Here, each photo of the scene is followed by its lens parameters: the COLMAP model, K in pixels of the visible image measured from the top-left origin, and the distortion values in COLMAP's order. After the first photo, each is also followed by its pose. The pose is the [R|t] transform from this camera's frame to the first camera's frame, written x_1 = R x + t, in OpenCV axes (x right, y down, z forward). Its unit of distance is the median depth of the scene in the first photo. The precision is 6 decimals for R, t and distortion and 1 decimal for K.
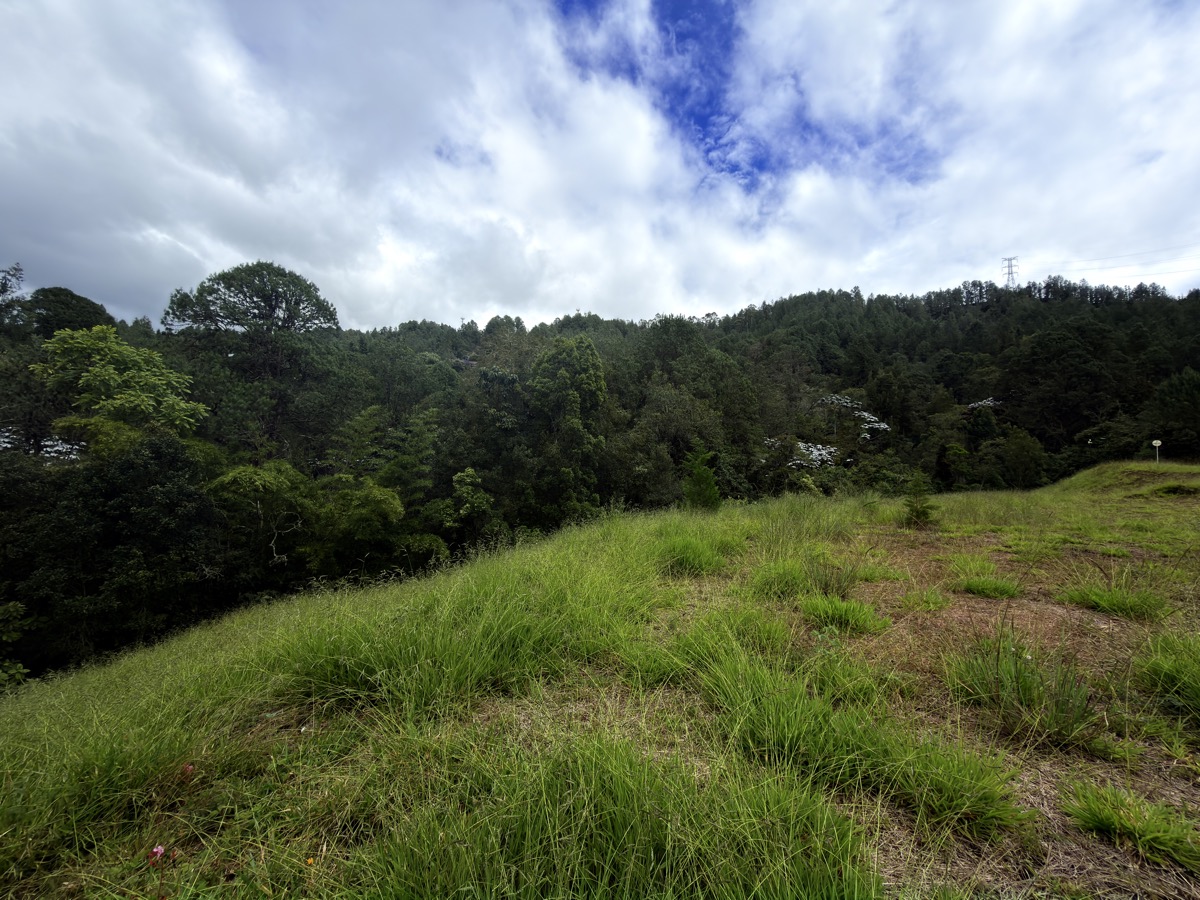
lens RADIAL K [[477.1, 0, 599.1], [0, 477.1, 453.2], [0, 0, 1]] dist [-0.000013, 0.000183]
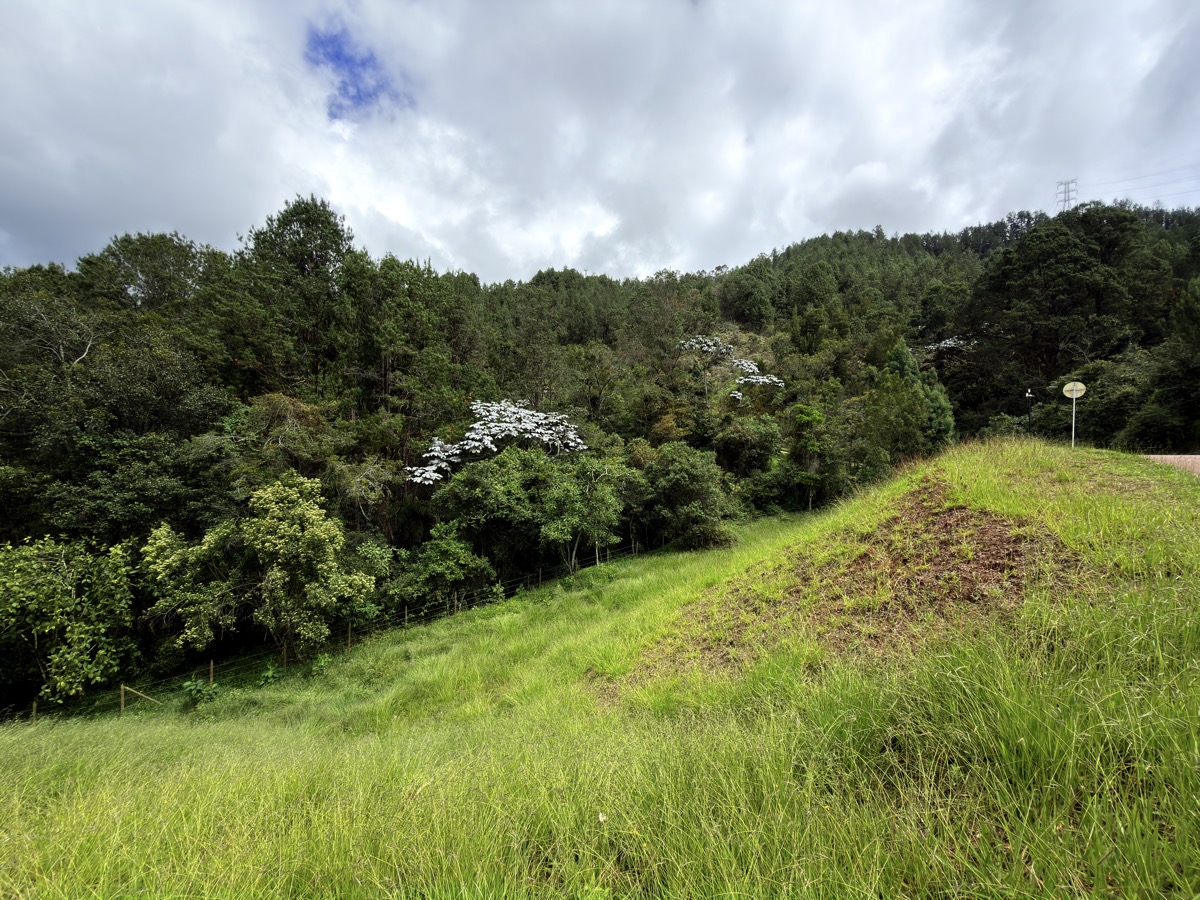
lens RADIAL K [[477.1, 0, 599.2], [0, 477.1, 452.6], [0, 0, 1]] dist [-0.000013, 0.000183]
pose [[0.997197, -0.015313, -0.073244, 0.554882], [0.020147, 0.997635, 0.065722, -0.003094], [0.072064, -0.067013, 0.995146, 0.405951]]
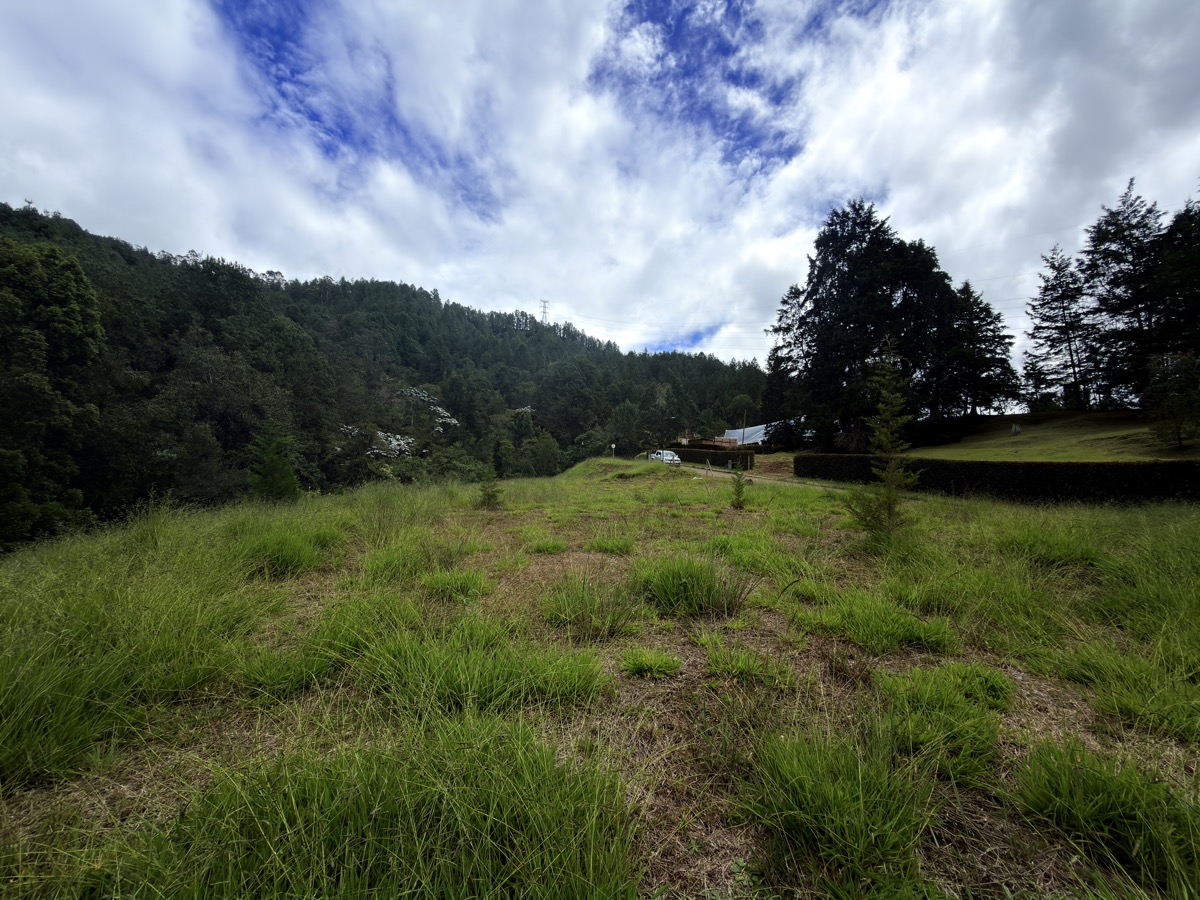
lens RADIAL K [[477.1, 0, 600.4], [0, 477.1, 450.3], [0, 0, 1]] dist [-0.000013, 0.000183]
pose [[0.665630, 0.031893, 0.745600, -0.009151], [-0.043255, 0.999056, -0.004118, 0.000722], [-0.745027, -0.029510, 0.666381, 0.000193]]
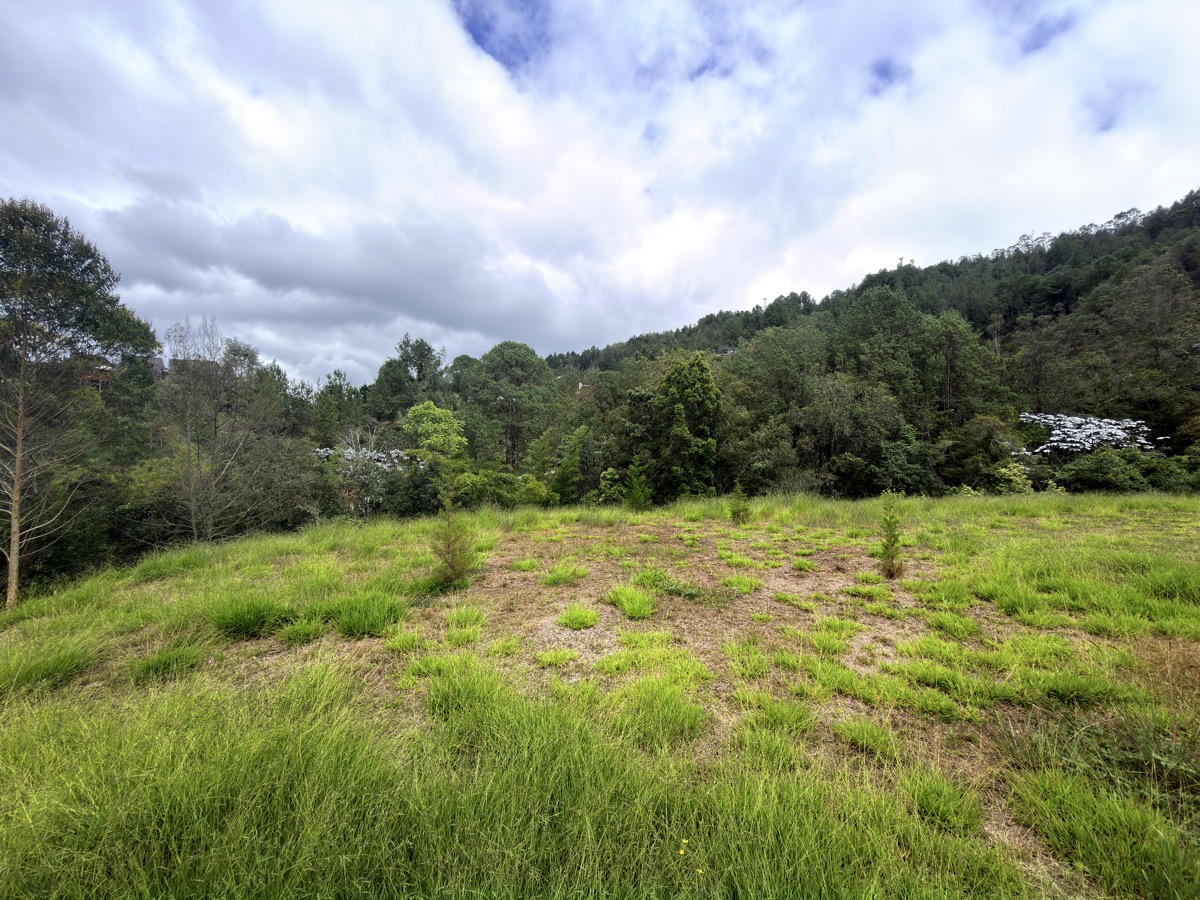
lens RADIAL K [[477.1, 0, 599.7], [0, 477.1, 453.0], [0, 0, 1]] dist [-0.000013, 0.000183]
pose [[0.801359, -0.031855, -0.597335, 0.257890], [0.053085, 0.998428, 0.017972, -0.018830], [0.595824, -0.046111, 0.801790, -0.061511]]
